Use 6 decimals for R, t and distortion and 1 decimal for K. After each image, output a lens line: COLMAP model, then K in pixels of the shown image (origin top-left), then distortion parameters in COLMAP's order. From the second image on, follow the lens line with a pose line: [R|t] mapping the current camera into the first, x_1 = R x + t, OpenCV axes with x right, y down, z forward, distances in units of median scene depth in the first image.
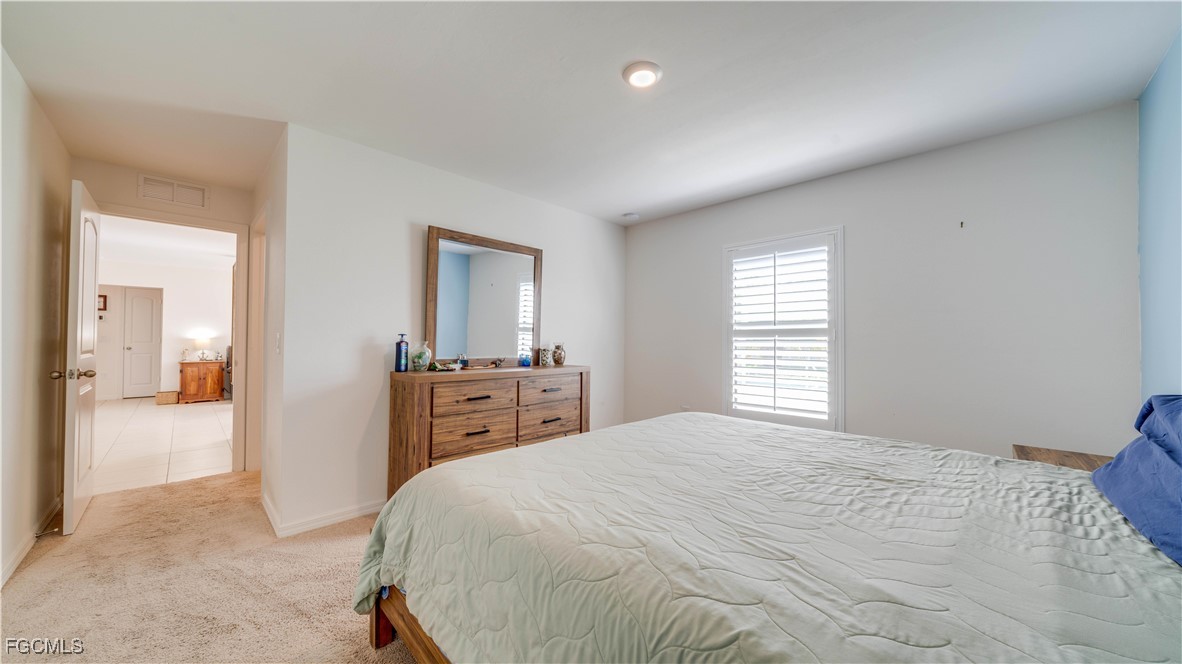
lens RADIAL K [[406.9, 0, 586.5], [0, 406.9, 335.0], [0, 0, 1]] dist [-0.004468, -0.000860]
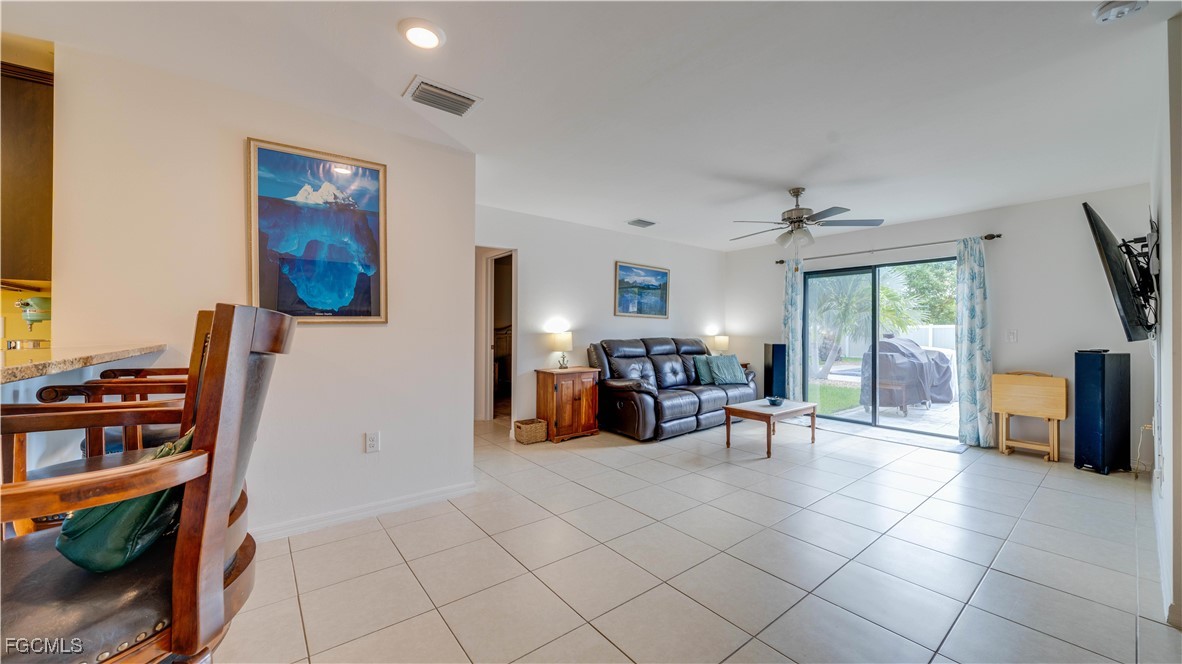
lens RADIAL K [[428.1, 0, 587.0], [0, 428.1, 326.2], [0, 0, 1]] dist [-0.005472, 0.000906]
pose [[0.995785, -0.000410, -0.091716, -0.874358], [-0.000061, 0.999987, -0.005133, 0.001427], [0.091717, 0.005117, 0.995772, 0.359844]]
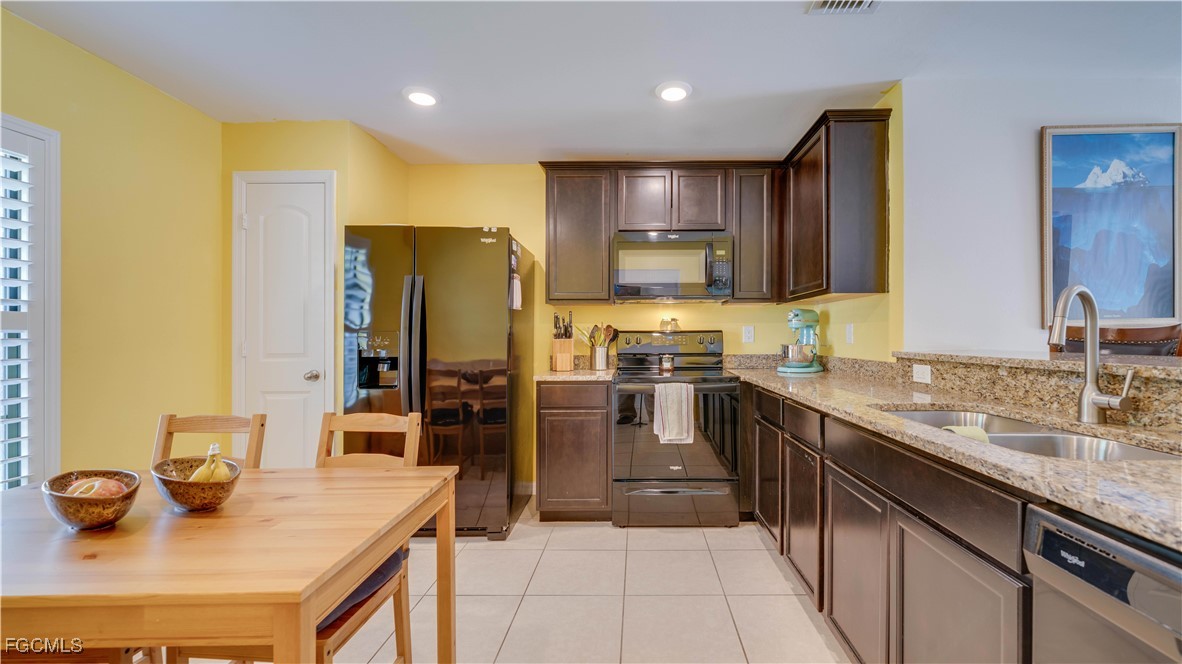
lens RADIAL K [[469.3, 0, 634.7], [0, 469.3, 335.7], [0, 0, 1]] dist [0.001276, -0.000086]
pose [[0.724771, -0.004459, -0.688975, -1.142320], [0.007529, 0.999971, 0.001448, 0.000427], [0.688949, -0.006237, 0.724783, 0.219777]]
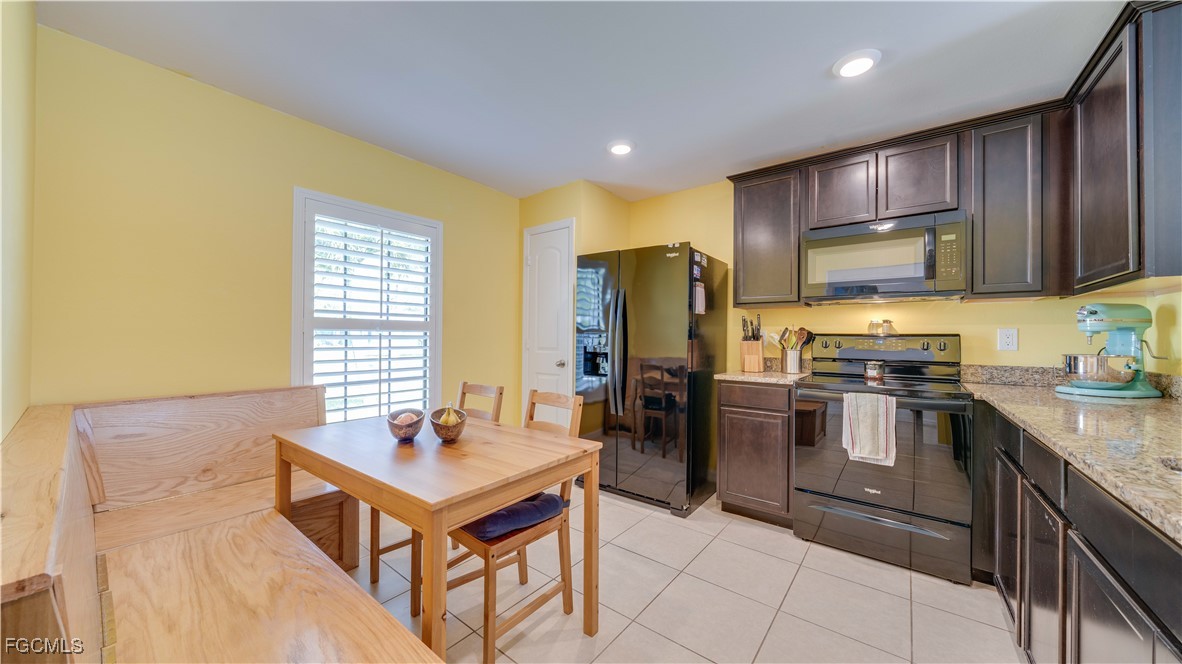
lens RADIAL K [[406.9, 0, 587.6], [0, 406.9, 332.3], [0, 0, 1]] dist [-0.004468, -0.000860]
pose [[0.145971, -0.010300, -0.989235, -1.124071], [-0.006154, 0.999917, -0.011319, 0.000536], [0.989270, 0.007740, 0.145896, 0.280386]]
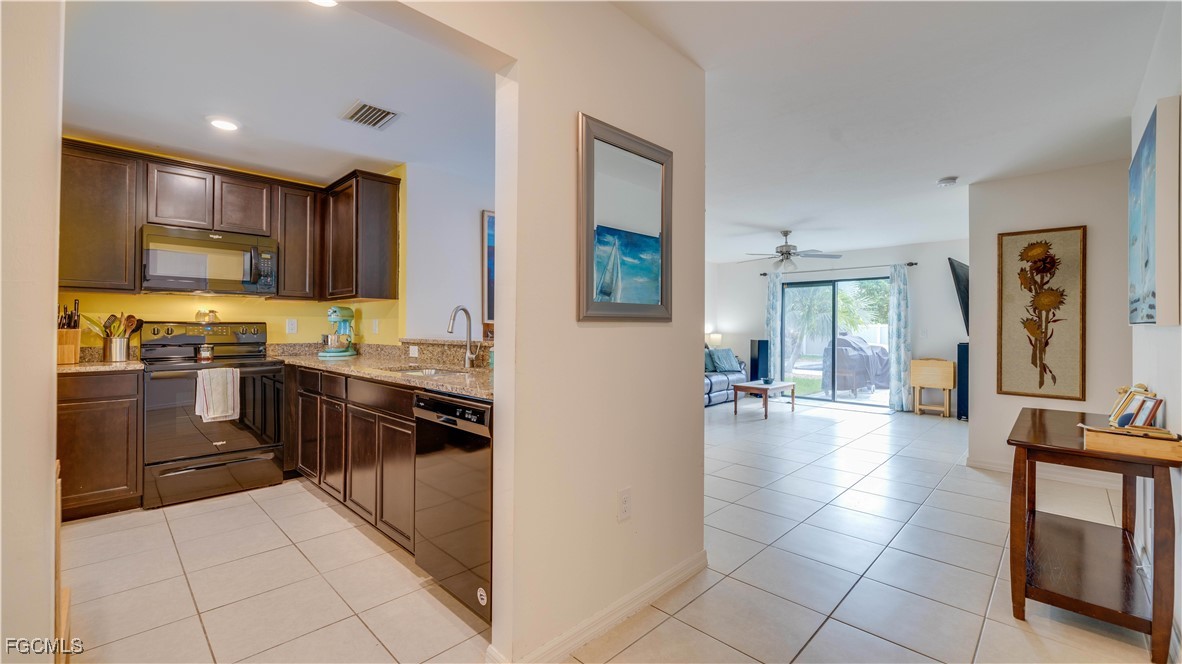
lens RADIAL K [[482.3, 0, 582.0], [0, 482.3, 329.8], [0, 0, 1]] dist [-0.004964, 0.001973]
pose [[0.999607, 0.002406, 0.027942, -1.054134], [-0.002569, 0.999980, 0.005799, 0.000614], [-0.027927, -0.005868, 0.999593, 0.055779]]
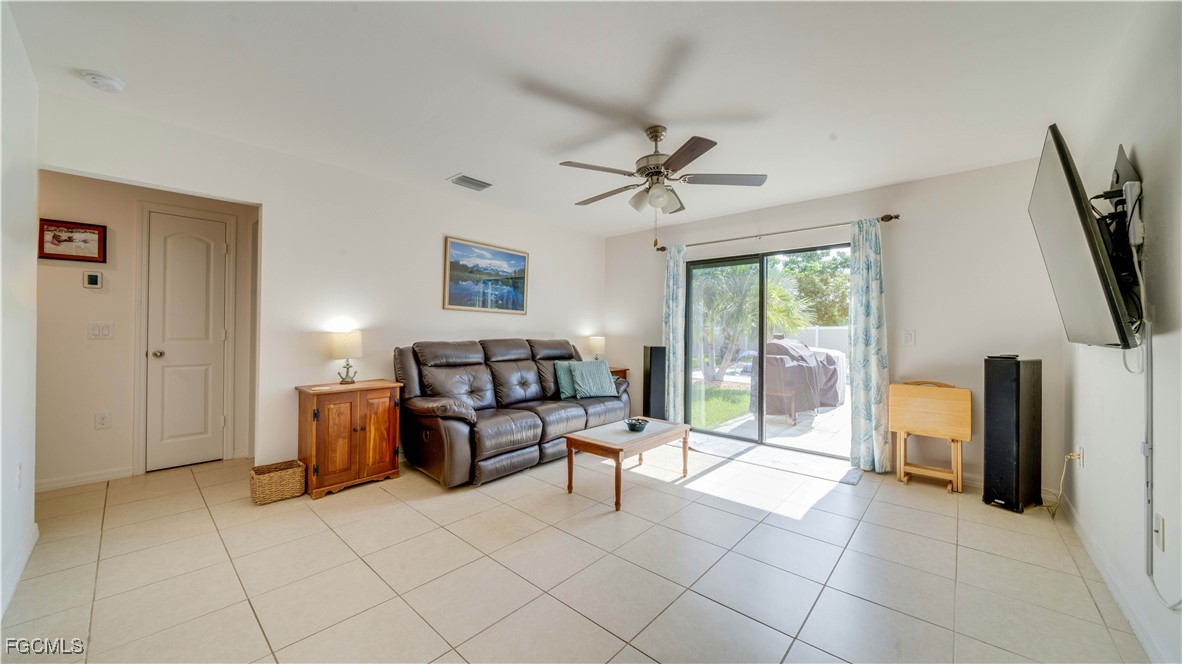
lens RADIAL K [[406.9, 0, 588.5], [0, 406.9, 325.7], [0, 0, 1]] dist [-0.004468, -0.000860]
pose [[0.996967, 0.006154, 0.077587, -0.746754], [-0.005565, 0.999954, -0.007815, 0.003636], [-0.077631, 0.007360, 0.996955, 0.566360]]
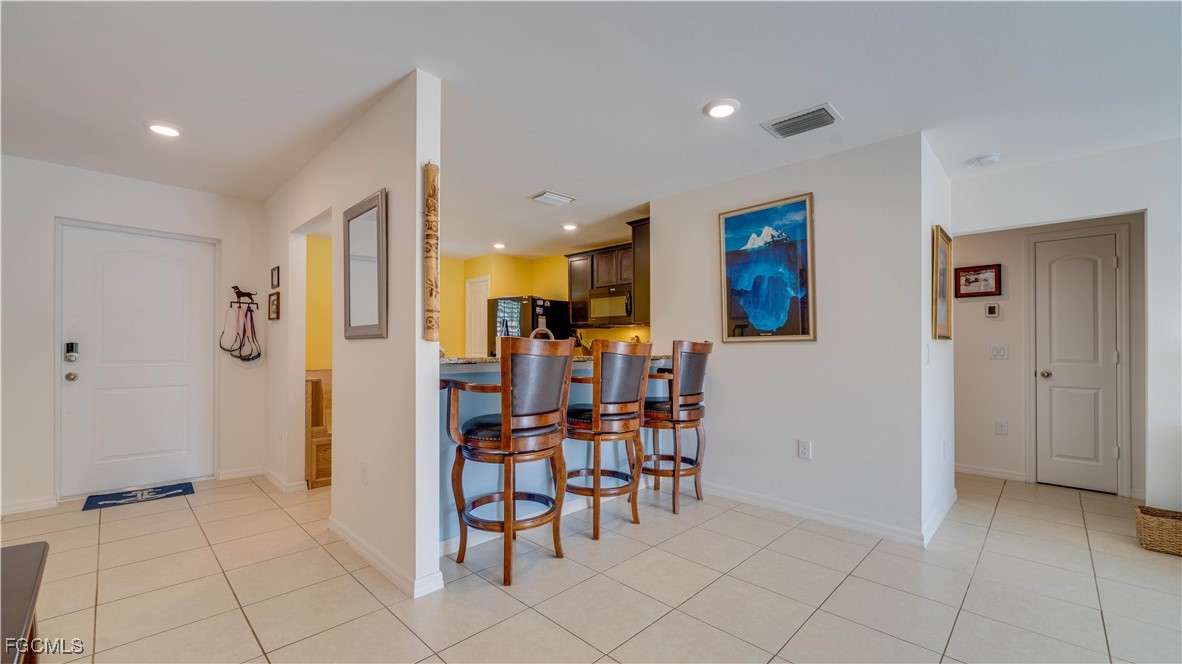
lens RADIAL K [[482.3, 0, 573.1], [0, 482.3, 340.9], [0, 0, 1]] dist [-0.004964, 0.001973]
pose [[0.010414, -0.013244, -0.999858, -0.631760], [-0.002235, 0.999909, -0.013268, 0.003559], [0.999943, 0.002373, 0.010383, 0.491726]]
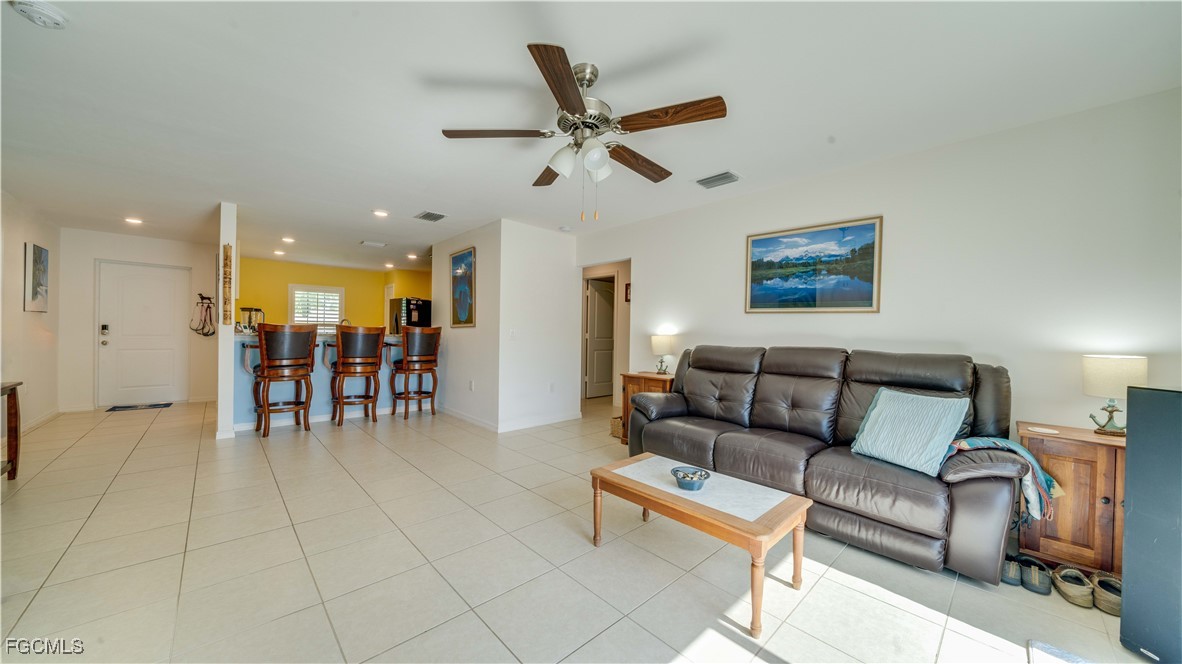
lens RADIAL K [[406.9, 0, 579.4], [0, 406.9, 328.1], [0, 0, 1]] dist [-0.004468, -0.000860]
pose [[-0.031124, -0.012161, -0.999442, -0.382807], [-0.010733, 0.999872, -0.011832, 0.005680], [0.999458, 0.010359, -0.031251, 0.918388]]
